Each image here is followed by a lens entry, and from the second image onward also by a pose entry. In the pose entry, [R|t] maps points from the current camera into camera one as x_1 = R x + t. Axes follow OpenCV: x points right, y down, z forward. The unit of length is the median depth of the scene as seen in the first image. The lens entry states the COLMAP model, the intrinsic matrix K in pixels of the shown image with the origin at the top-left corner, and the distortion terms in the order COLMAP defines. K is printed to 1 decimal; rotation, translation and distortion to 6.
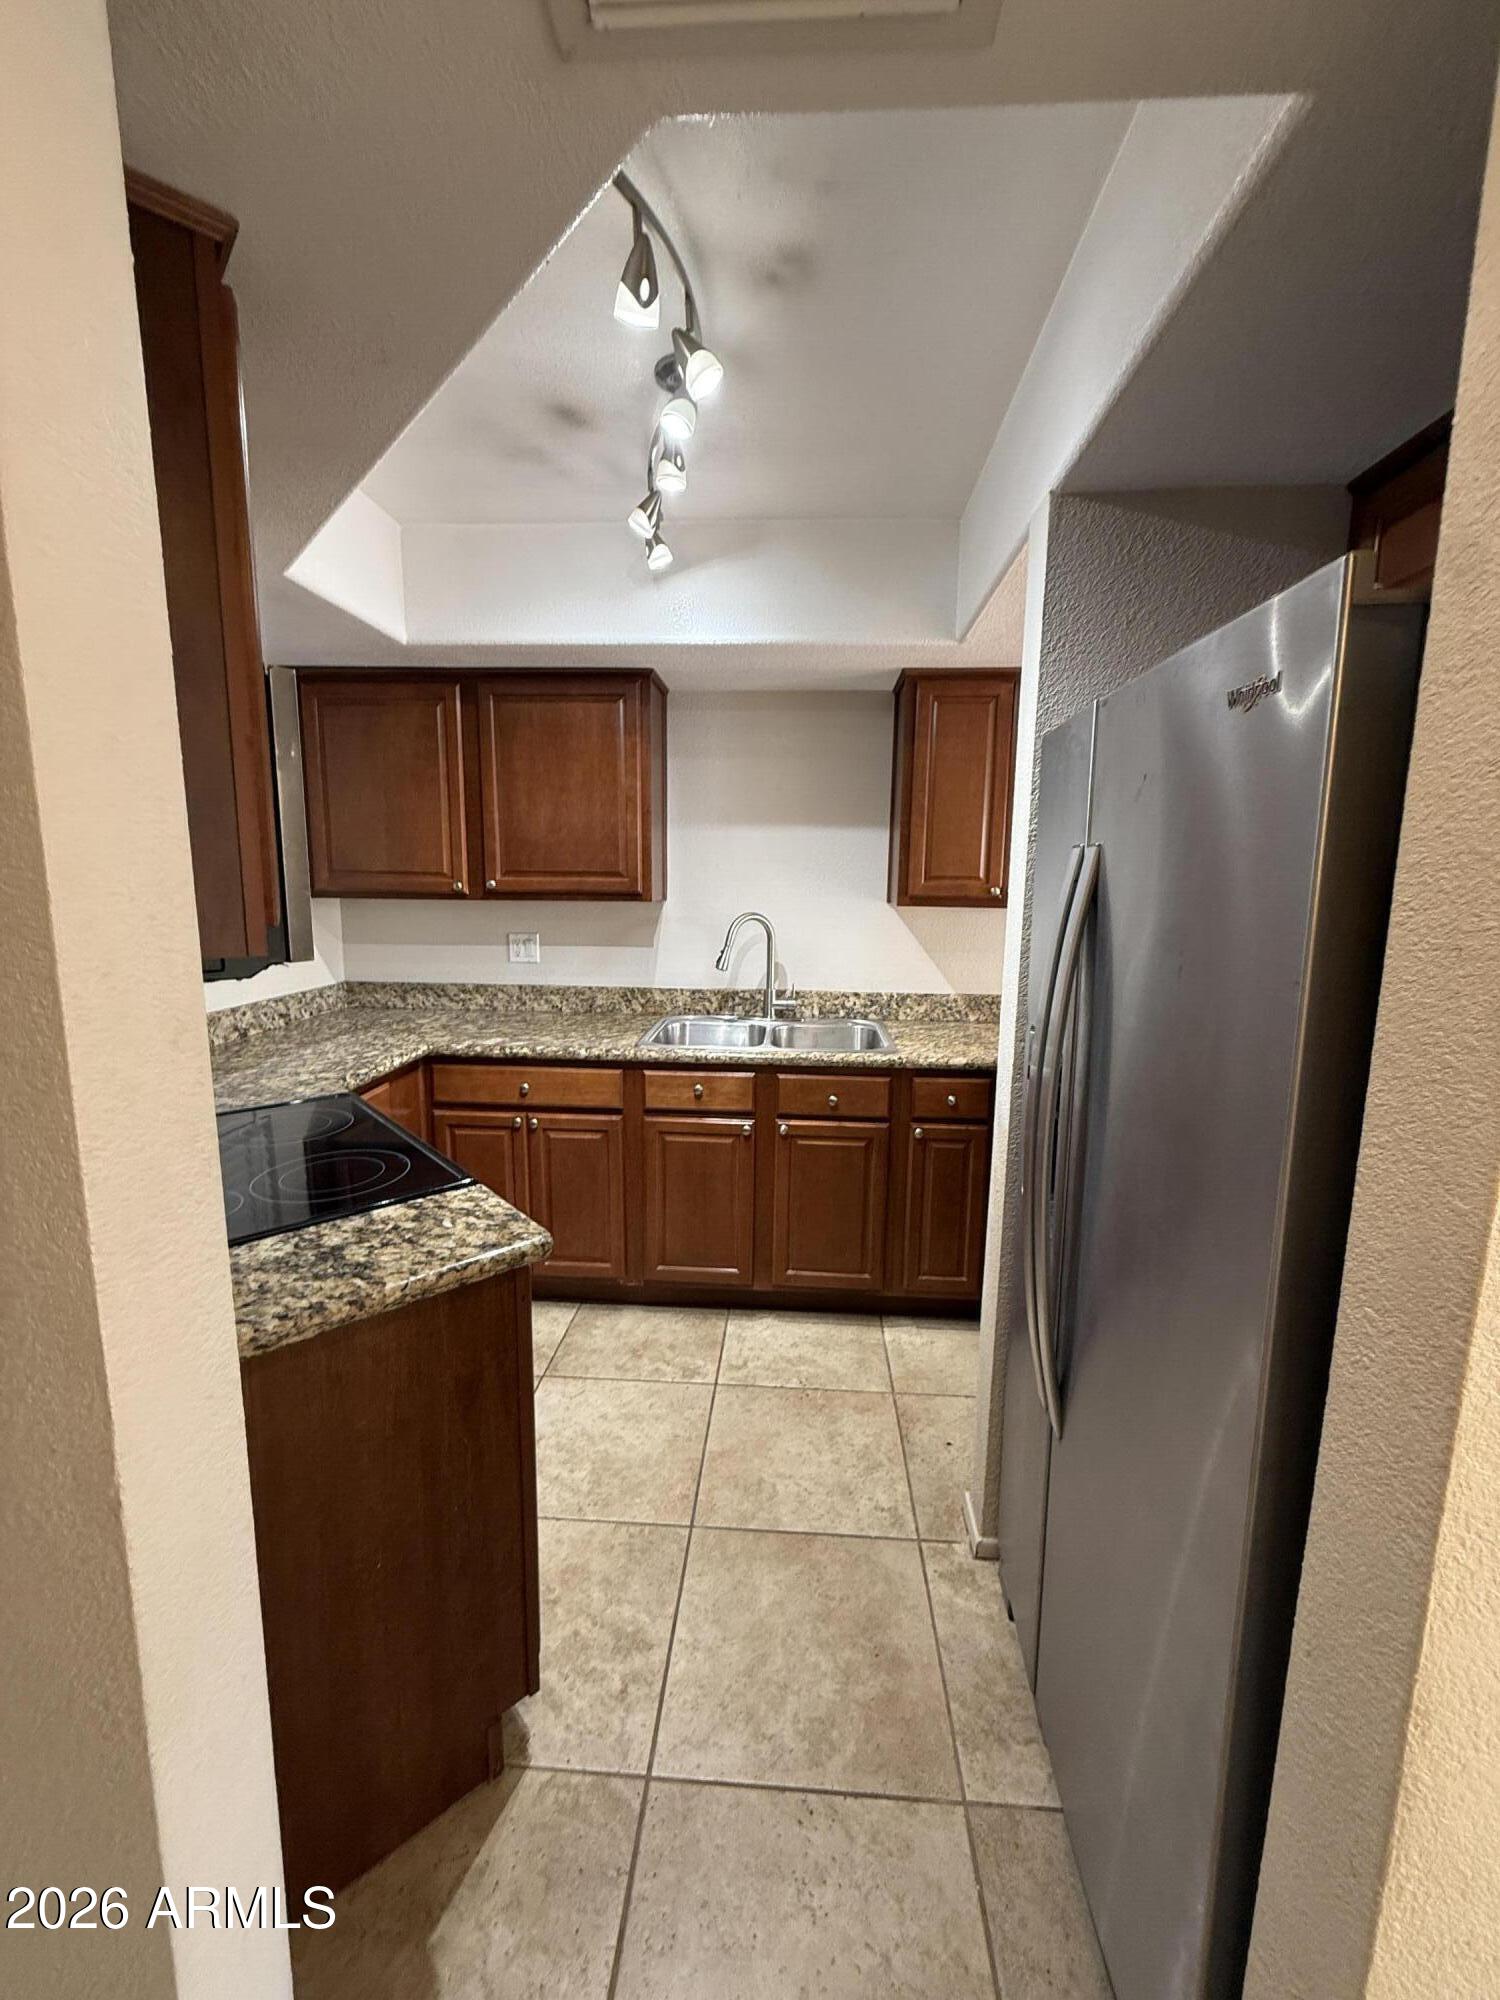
lens RADIAL K [[798.9, 0, 746.5], [0, 798.9, 996.1], [0, 0, 1]] dist [0.001710, -0.001093]
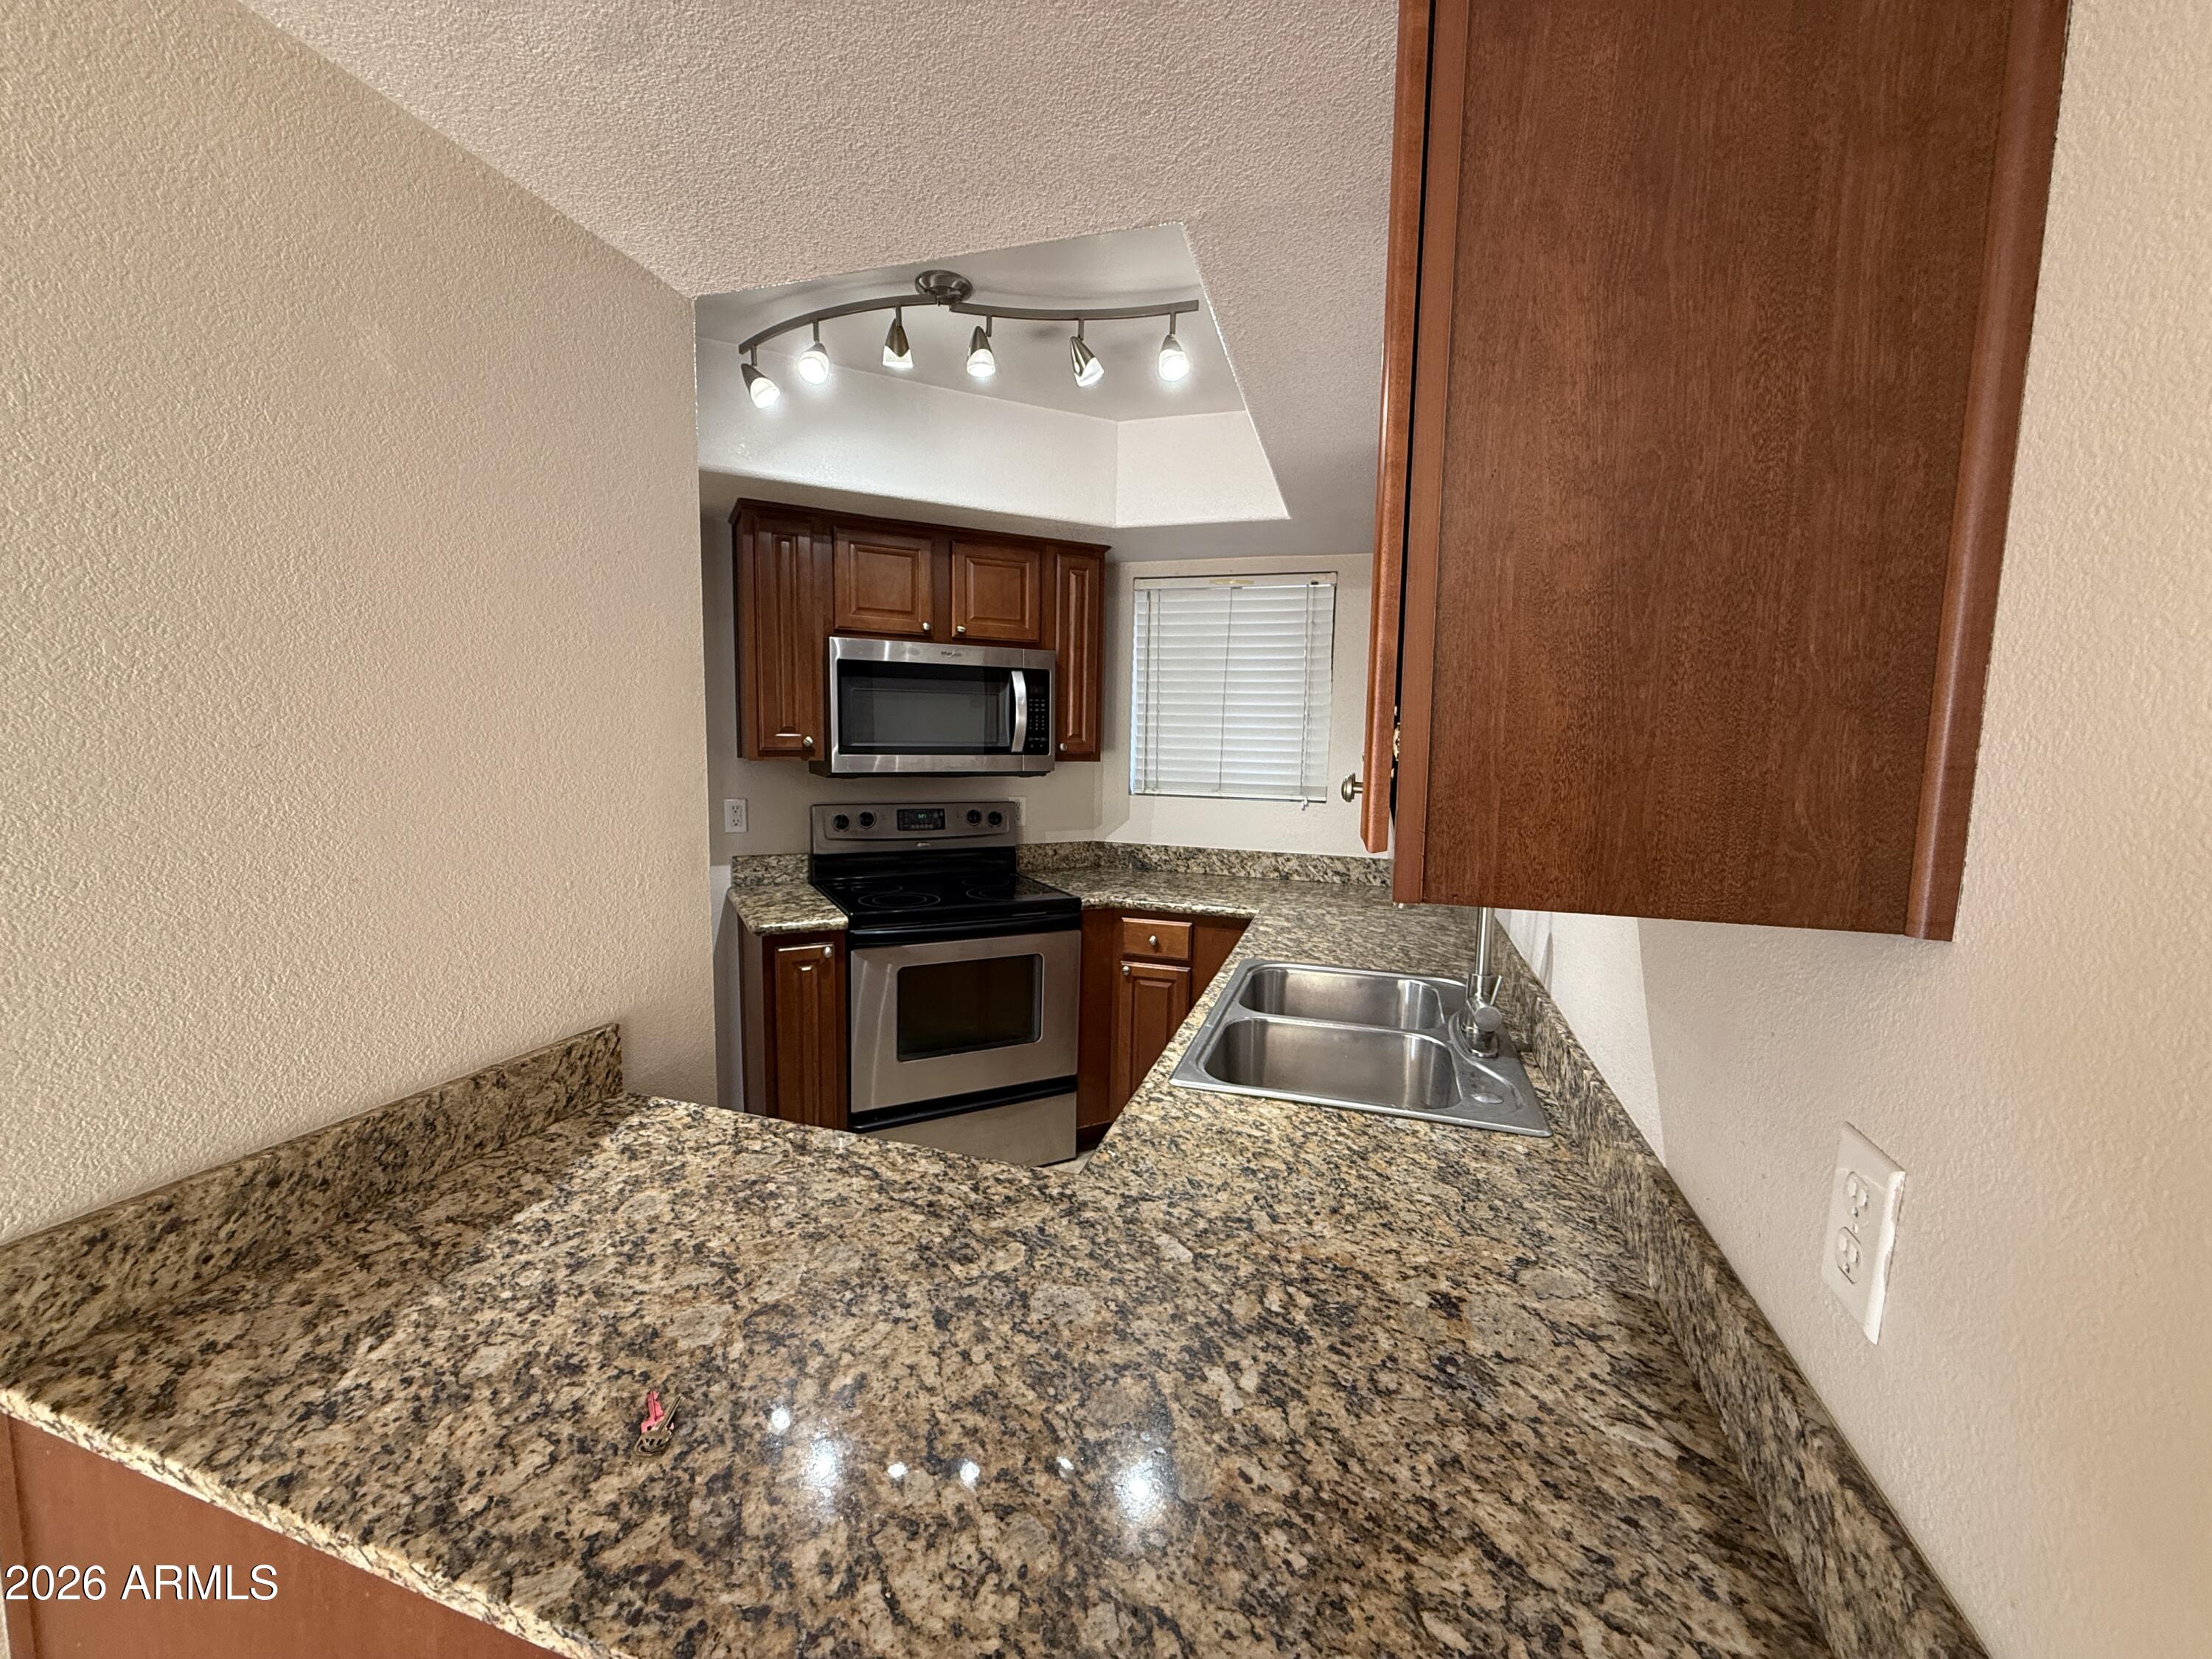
lens RADIAL K [[883.5, 0, 1100.0], [0, 883.5, 834.2], [0, 0, 1]] dist [0.001710, -0.001093]
pose [[-0.226224, 0.076841, -0.971040, 0.722968], [-0.173169, 0.977831, 0.117722, -0.120774], [0.958559, 0.194785, -0.207902, 0.932365]]
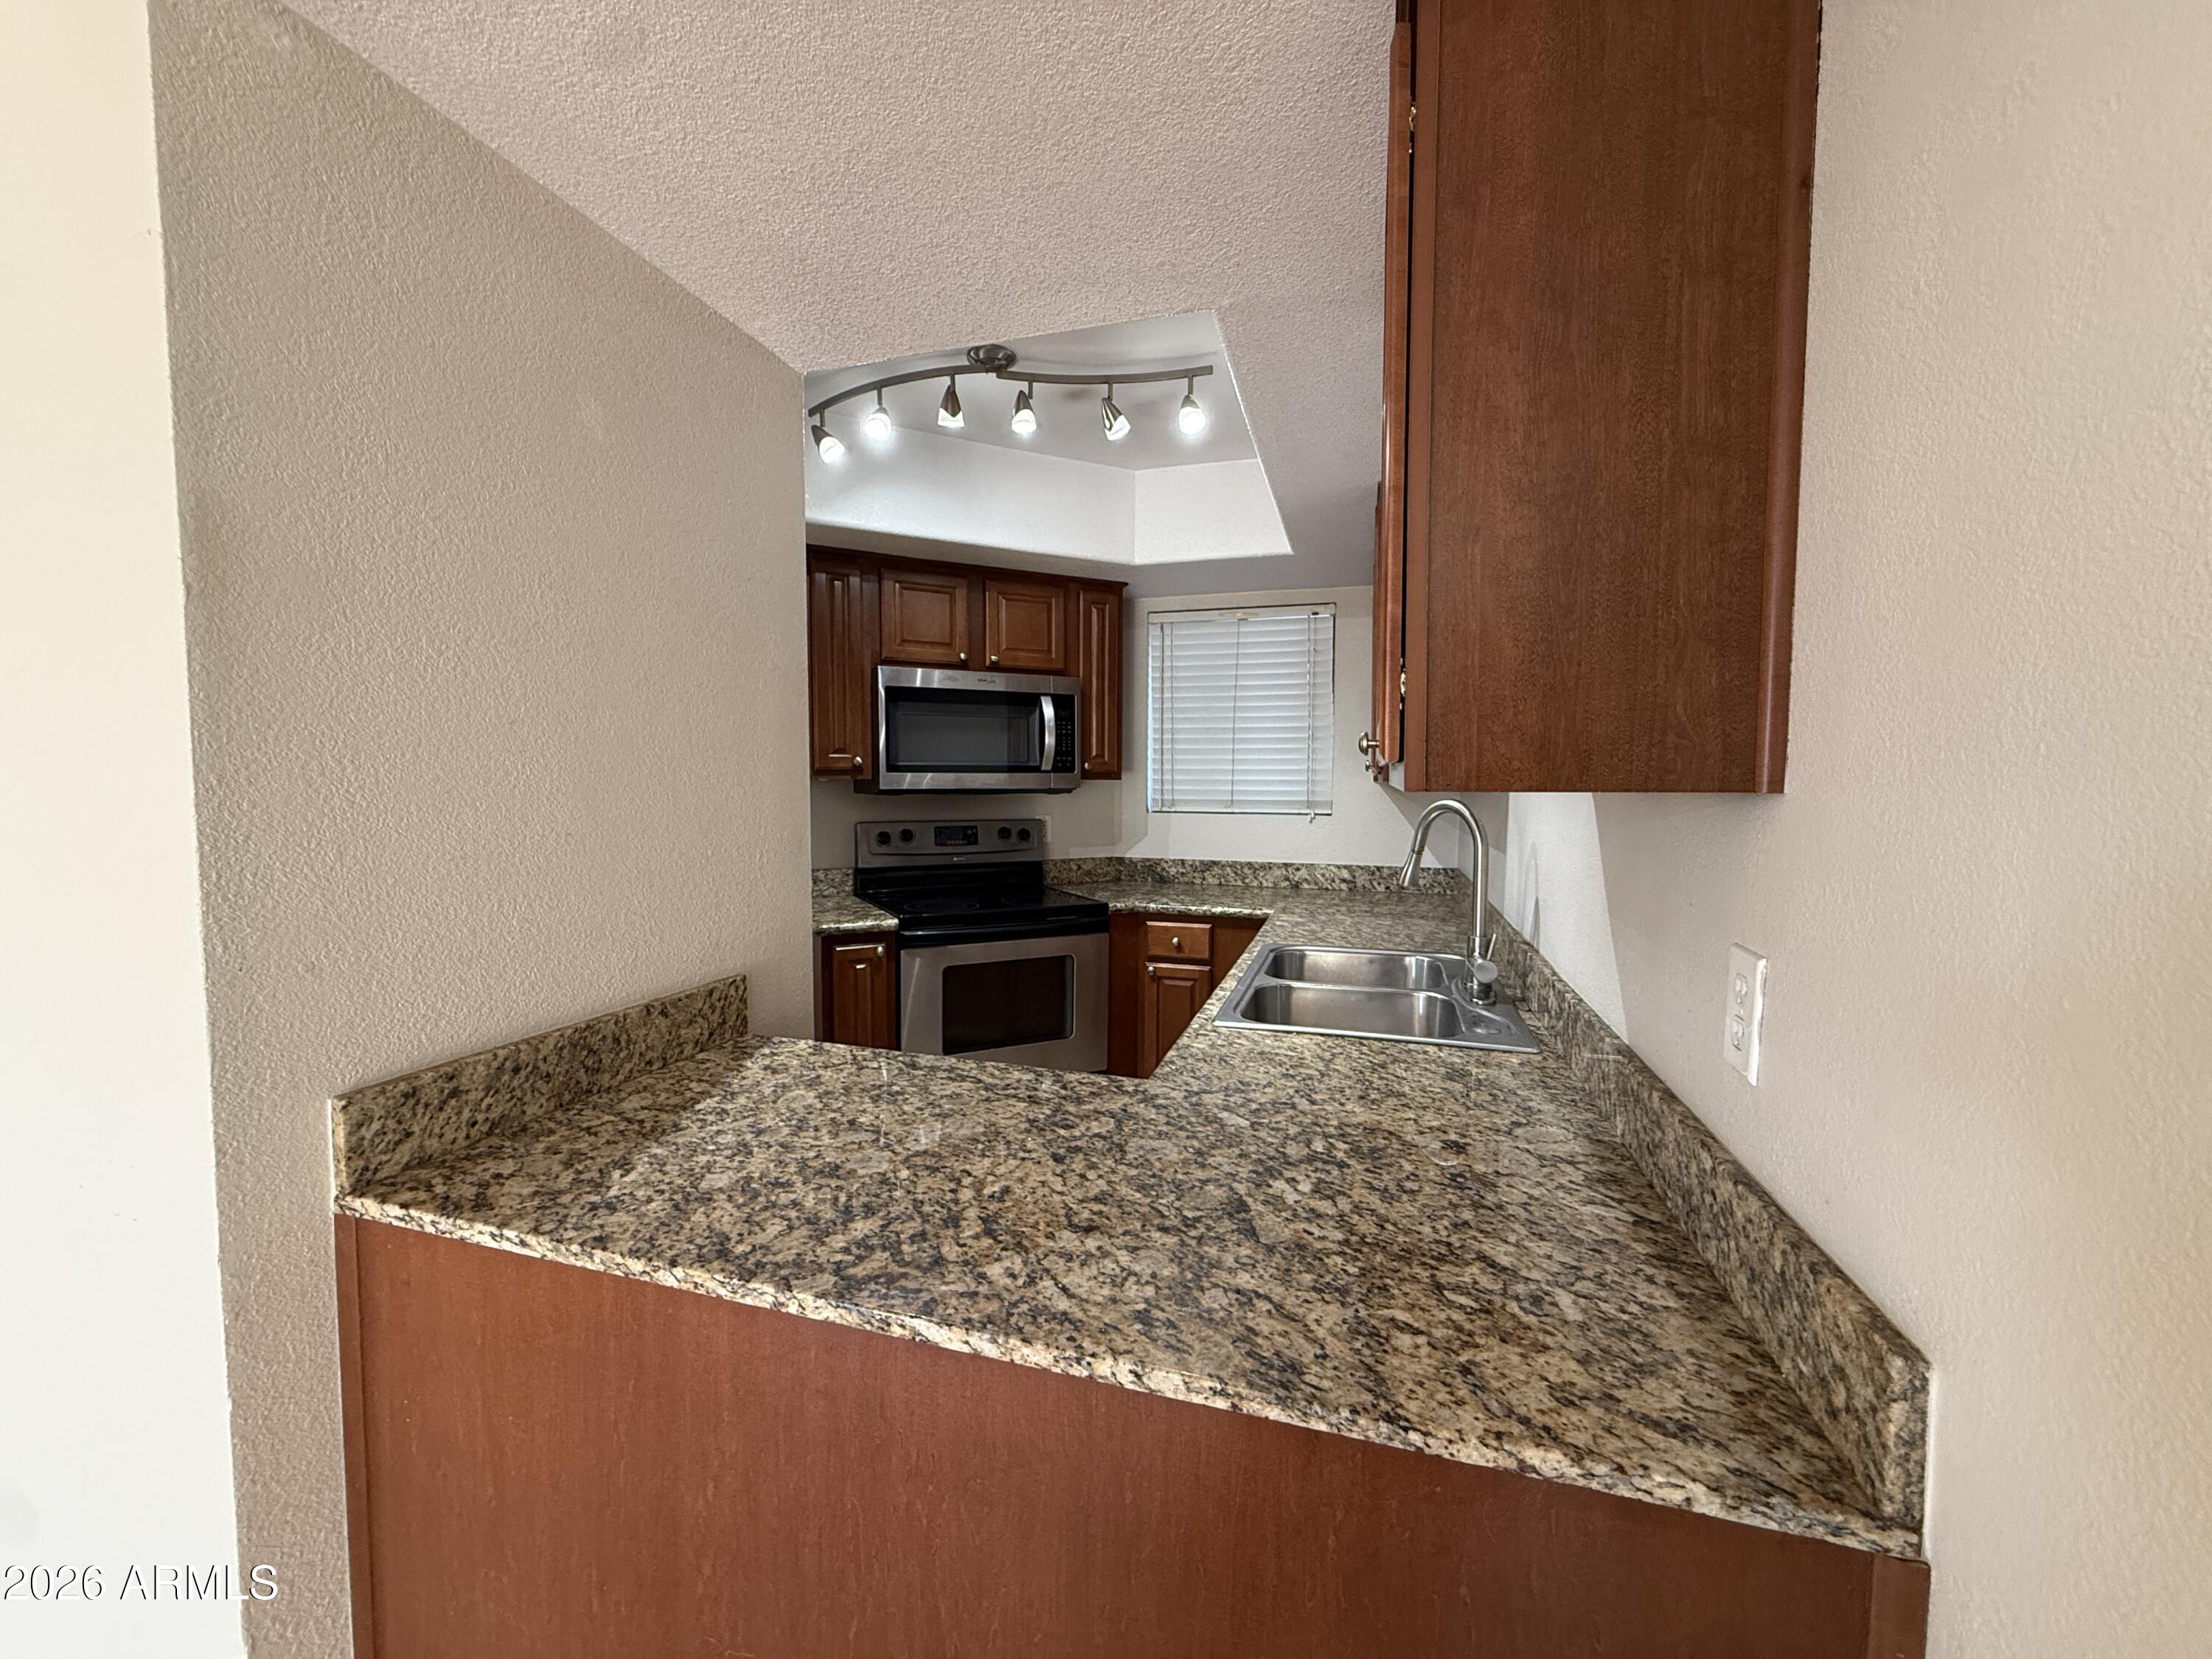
lens RADIAL K [[883.5, 0, 1100.7], [0, 883.5, 834.6], [0, 0, 1]] dist [0.001710, -0.001093]
pose [[-0.223274, 0.032011, -0.974230, 0.822793], [-0.156771, 0.985270, 0.068303, -0.079462], [0.962066, 0.167981, -0.214967, 0.926300]]
